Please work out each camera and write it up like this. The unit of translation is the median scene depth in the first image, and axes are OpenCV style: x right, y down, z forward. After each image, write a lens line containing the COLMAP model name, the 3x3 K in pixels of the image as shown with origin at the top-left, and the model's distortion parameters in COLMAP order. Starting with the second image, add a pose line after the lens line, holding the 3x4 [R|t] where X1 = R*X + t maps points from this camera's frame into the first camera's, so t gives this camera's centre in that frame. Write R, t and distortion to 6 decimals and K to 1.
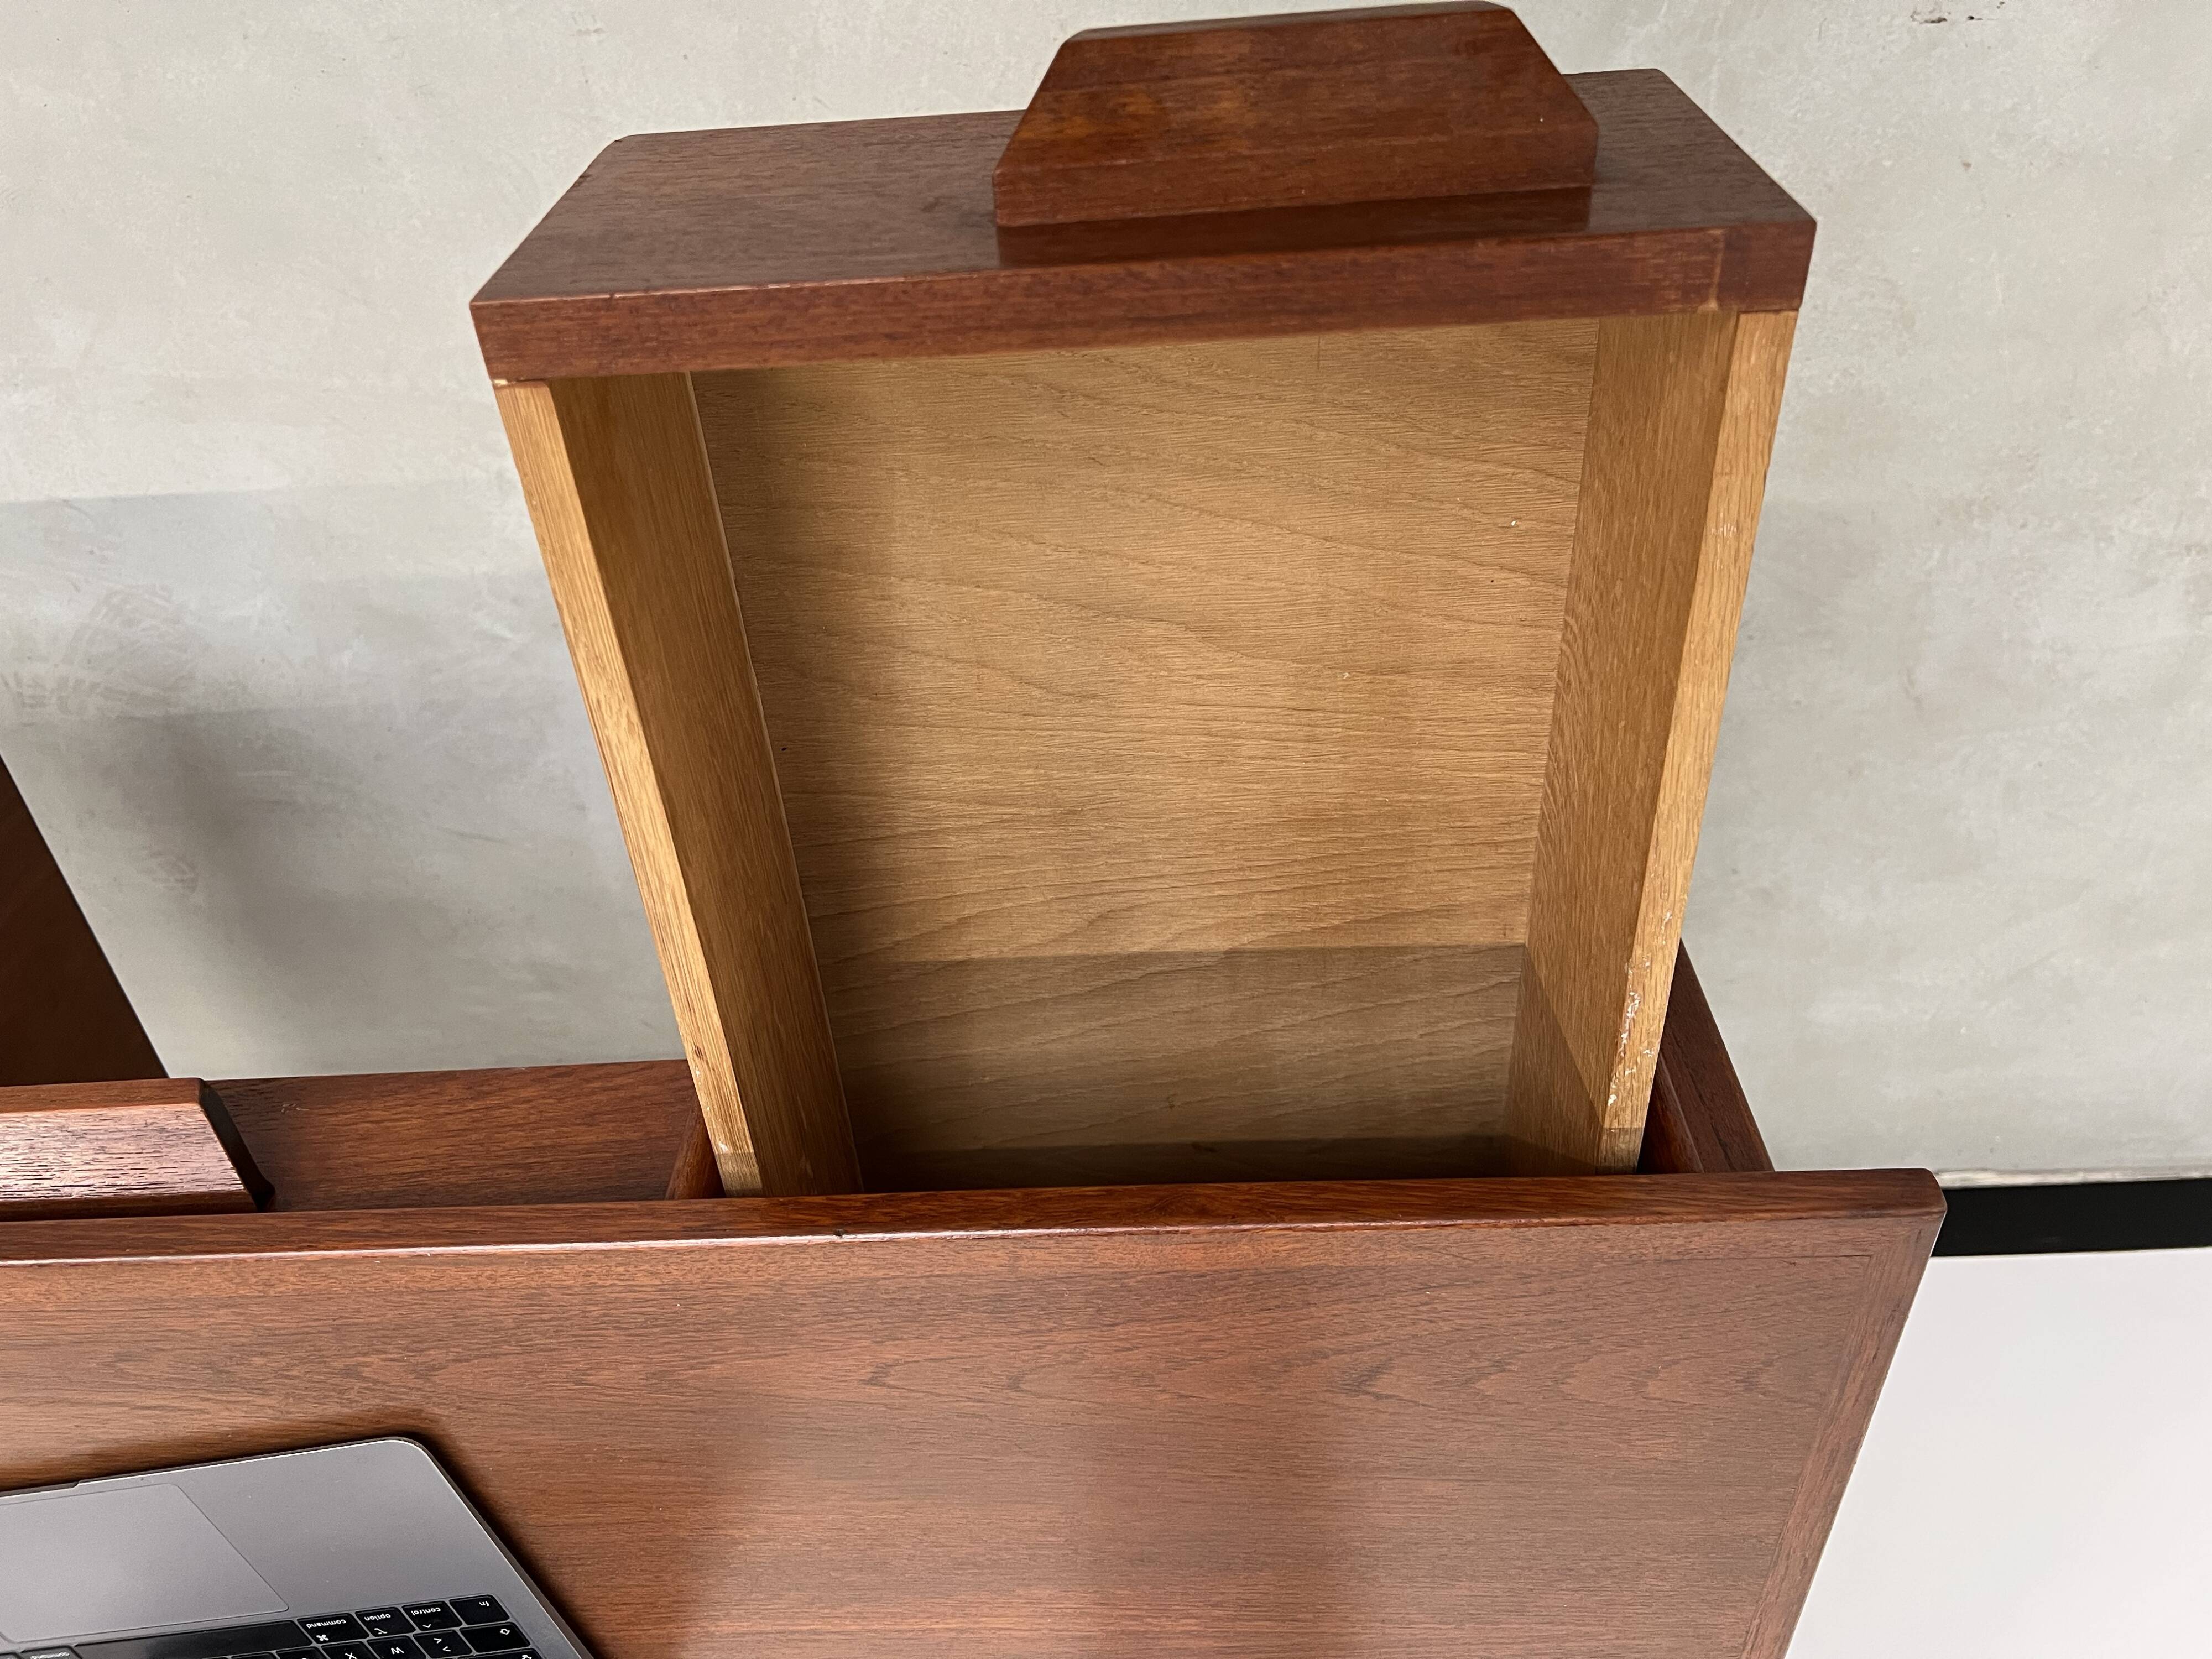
lens RADIAL K [[1696.6, 0, 1106.0], [0, 1696.6, 829.5], [0, 0, 1]] dist [0.002187, -0.001477]
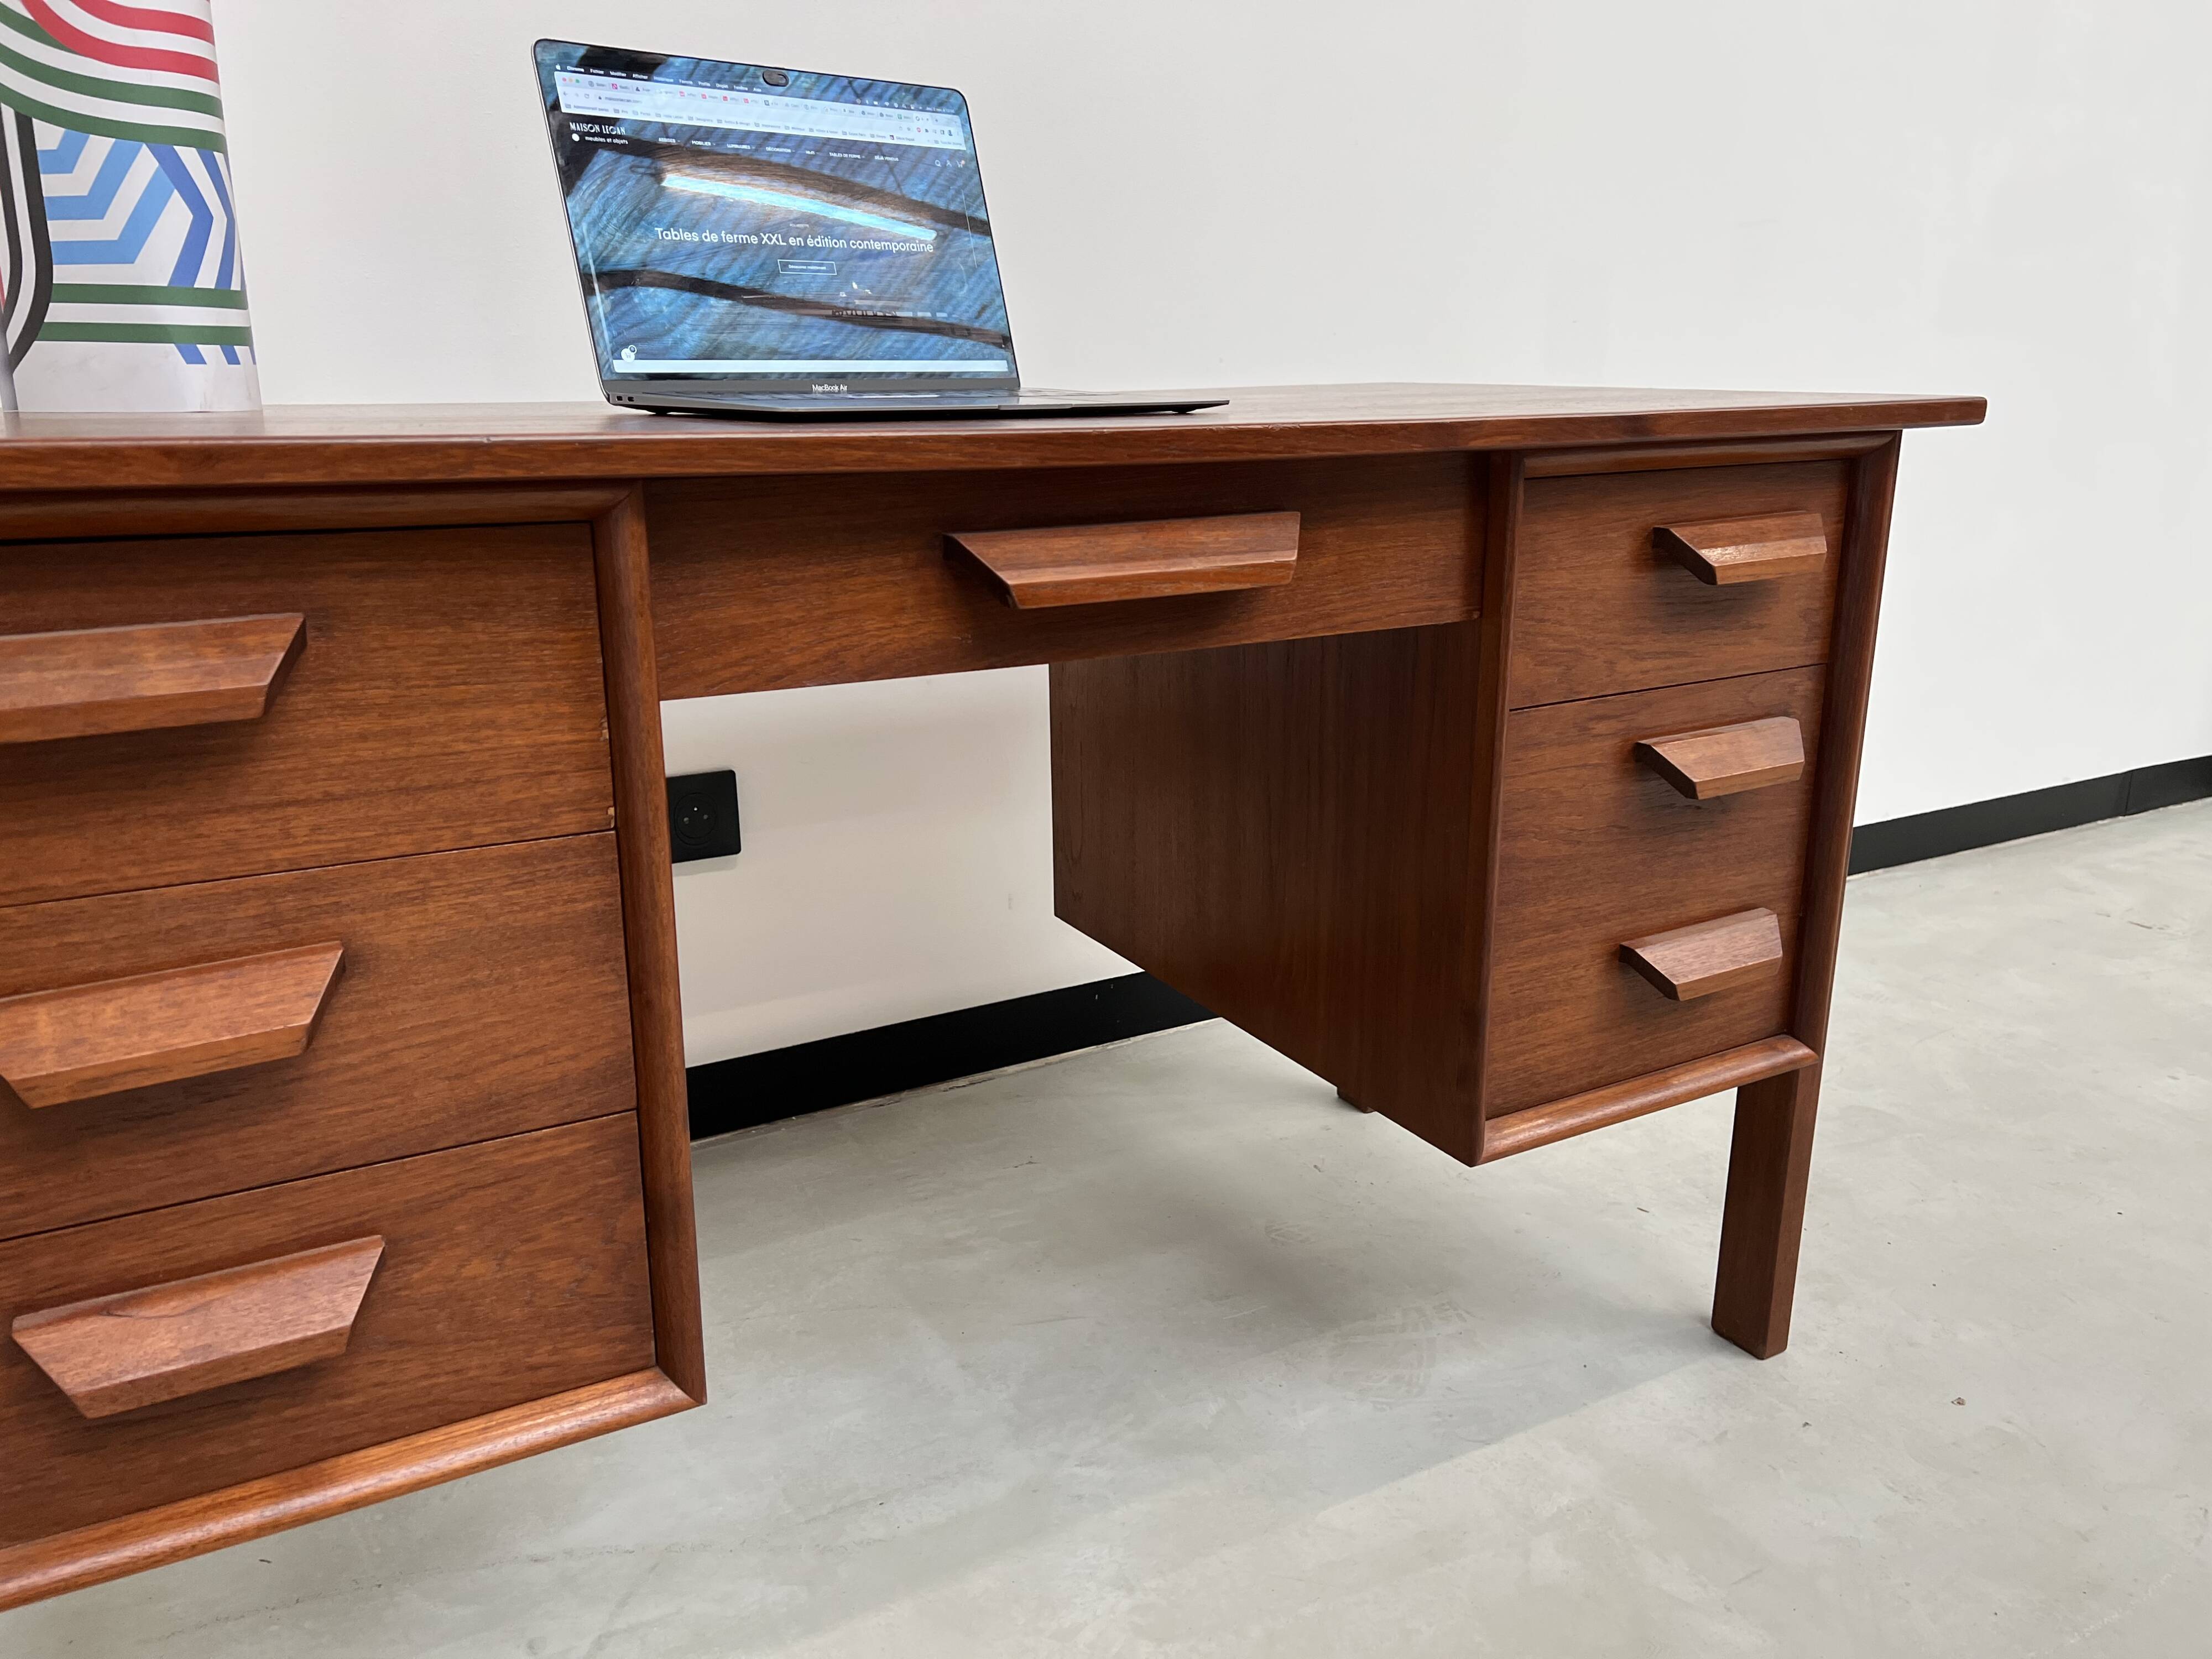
lens RADIAL K [[1677.6, 0, 1110.8], [0, 1677.6, 837.7], [0, 0, 1]] dist [0.042299, -0.047561]
pose [[-0.894508, 0.126053, -0.428912, 0.007851], [-0.362180, -0.766769, 0.529991, -0.704520], [-0.262070, 0.629425, 0.731535, 0.092742]]
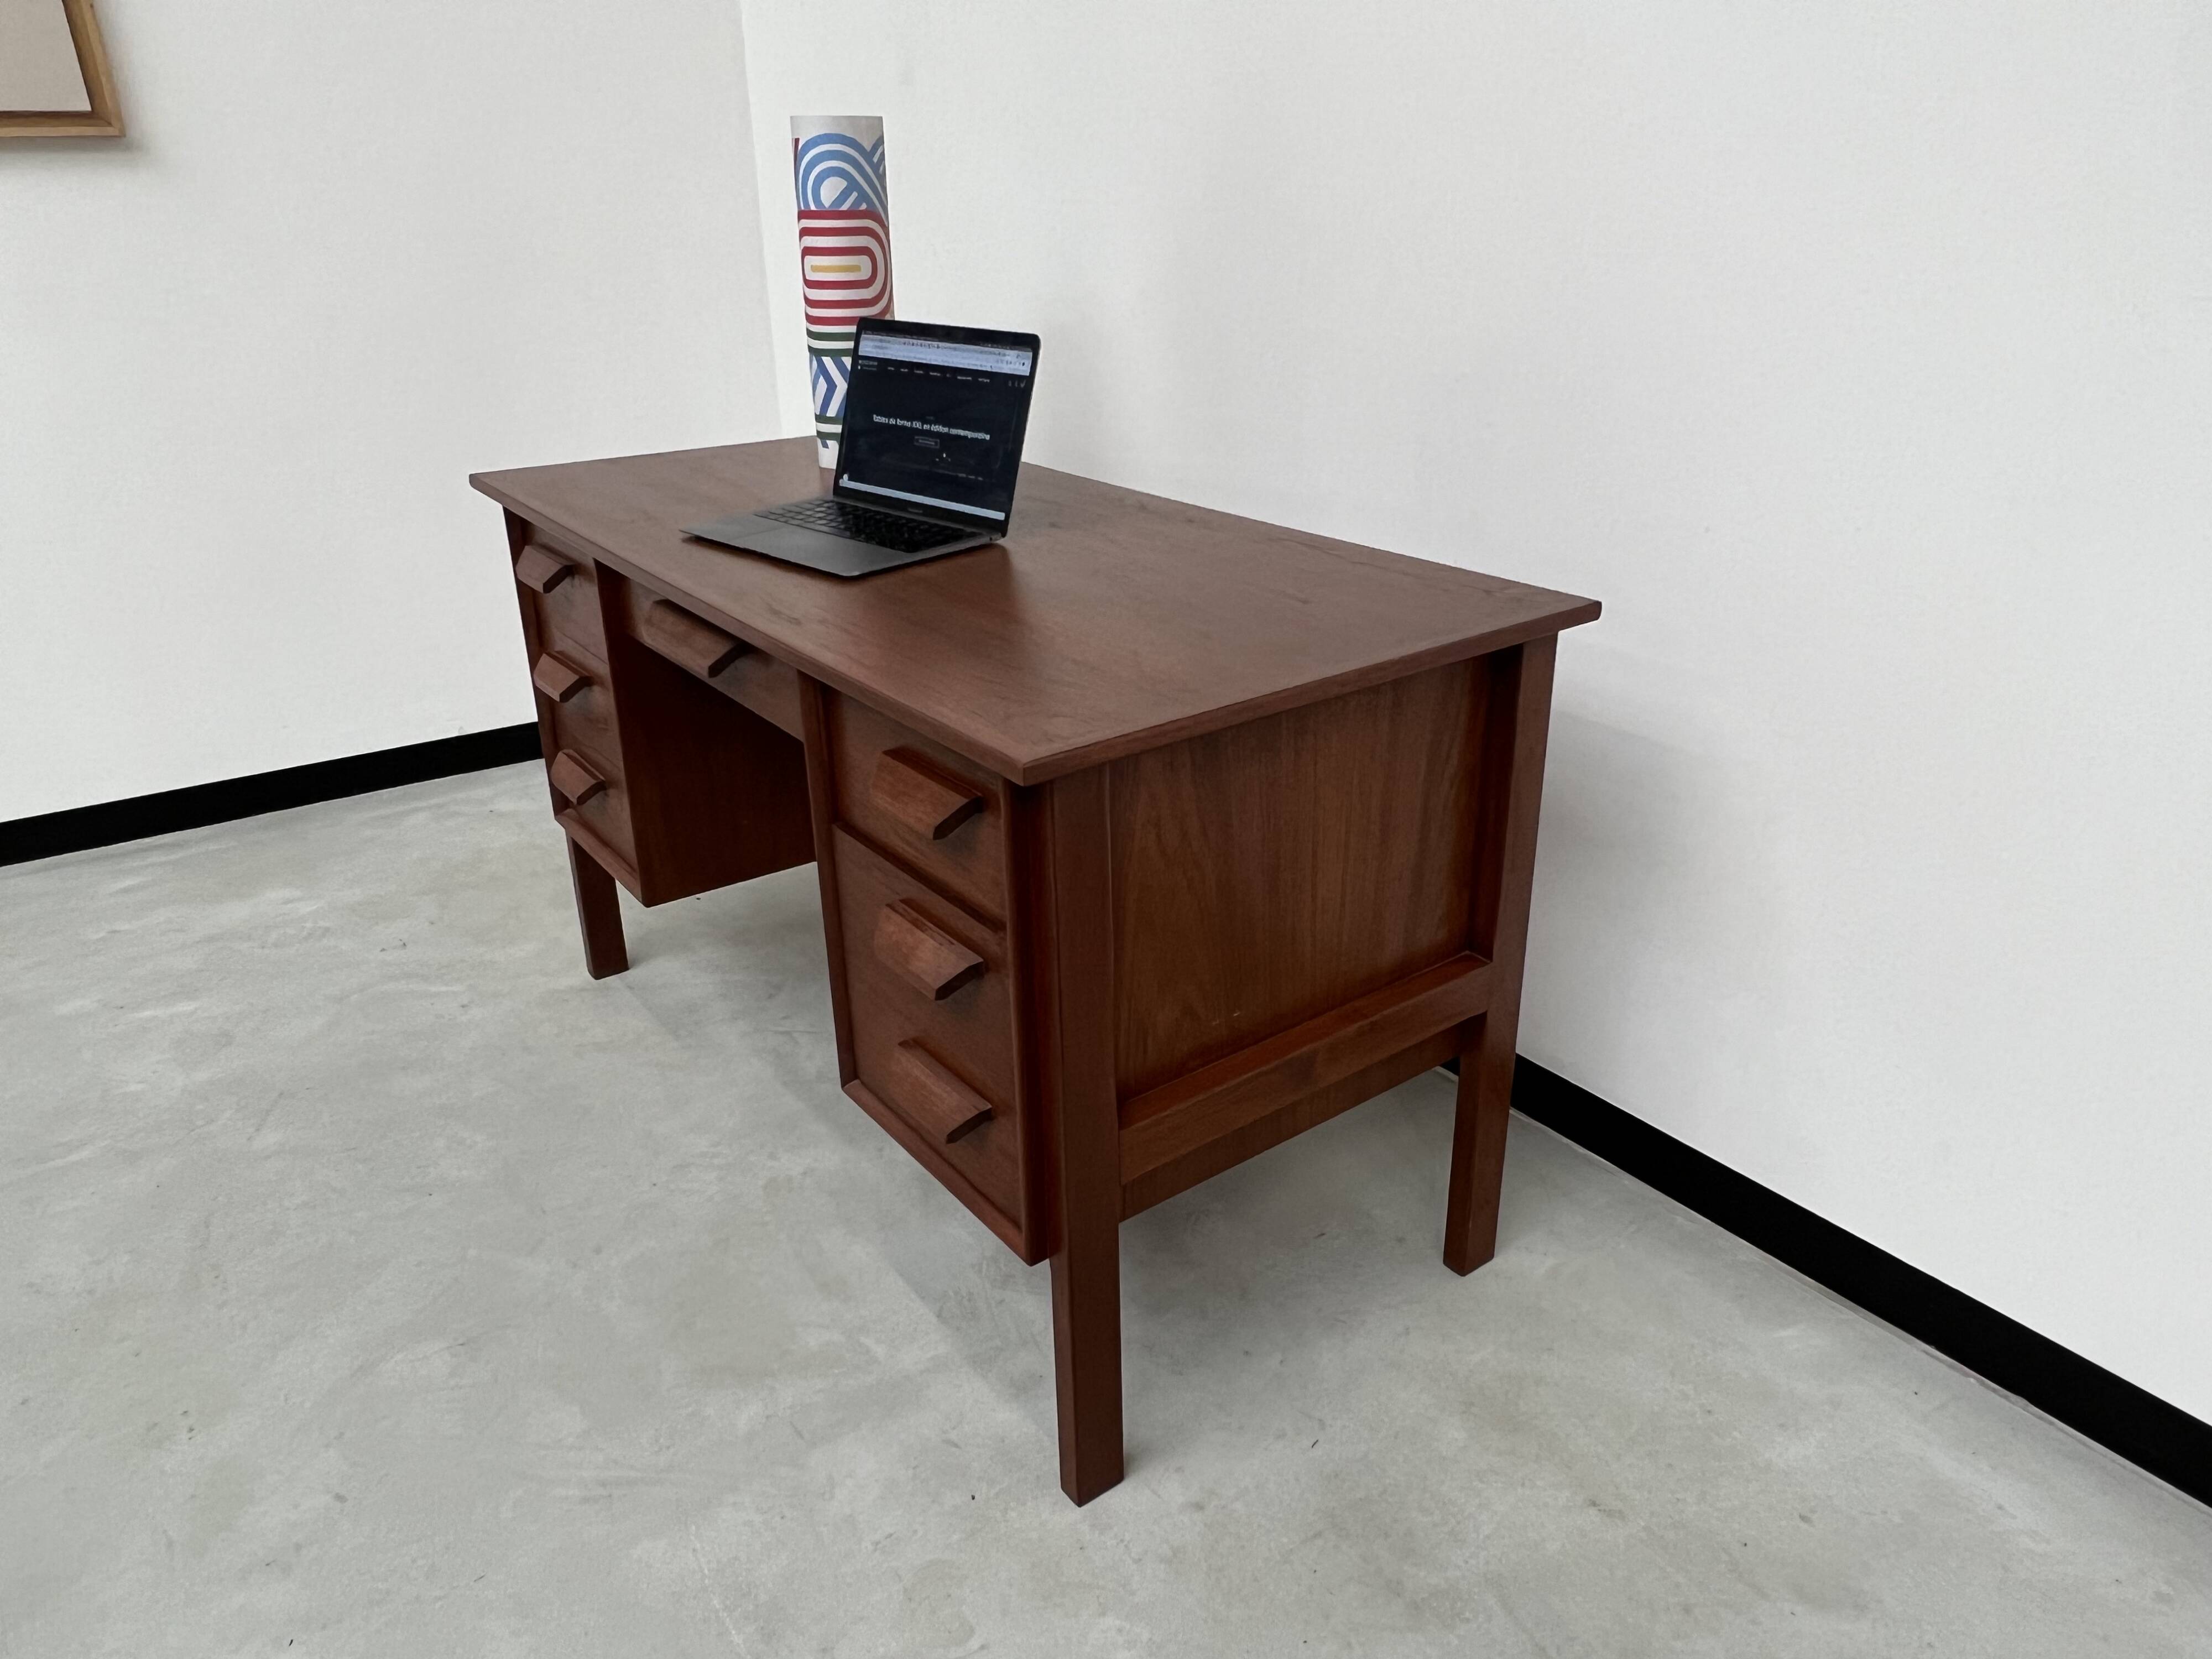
lens RADIAL K [[1507.7, 0, 1109.5], [0, 1507.7, 846.9], [0, 0, 1]] dist [0.006790, -0.009538]
pose [[-0.553044, -0.343068, 0.759241, -2.950889], [0.664222, -0.731664, 0.153223, 0.017699], [0.502943, 0.589044, 0.632516, -0.053323]]
